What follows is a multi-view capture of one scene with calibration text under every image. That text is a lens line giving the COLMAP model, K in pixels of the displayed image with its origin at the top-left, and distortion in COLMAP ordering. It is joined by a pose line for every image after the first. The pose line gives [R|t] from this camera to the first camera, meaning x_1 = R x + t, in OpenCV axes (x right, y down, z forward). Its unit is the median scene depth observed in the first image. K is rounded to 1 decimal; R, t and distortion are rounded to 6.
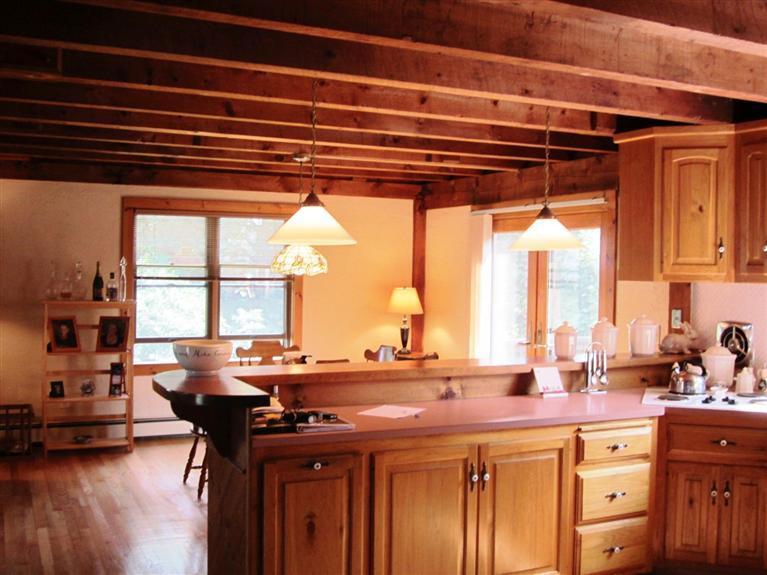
lens RADIAL K [[818.9, 0, 383.5], [0, 818.9, 287.5], [0, 0, 1]] dist [-0.009717, -0.003196]
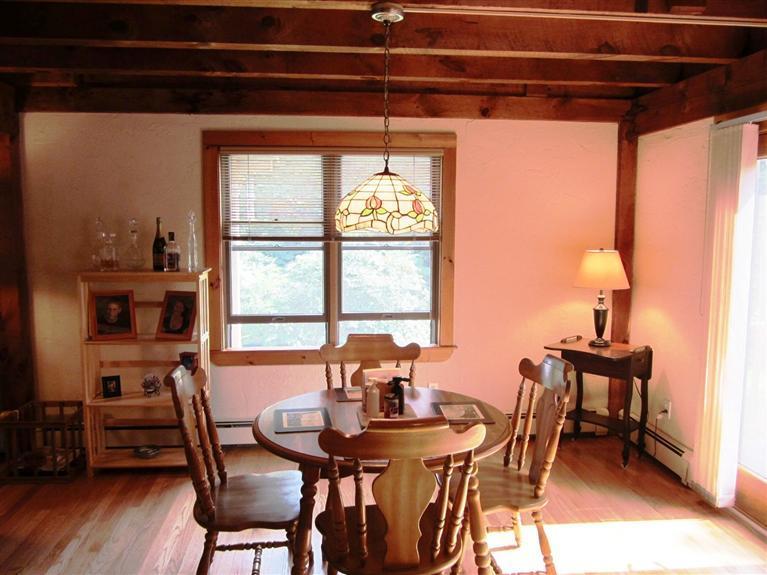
lens RADIAL K [[632.0, 0, 386.1], [0, 632.0, 284.2], [0, 0, 1]] dist [-0.044536, 0.004247]
pose [[0.945475, 0.017967, -0.325199, 0.028828], [0.004468, 0.997668, 0.068111, -0.008305], [0.325665, -0.065850, 0.943189, 0.480860]]
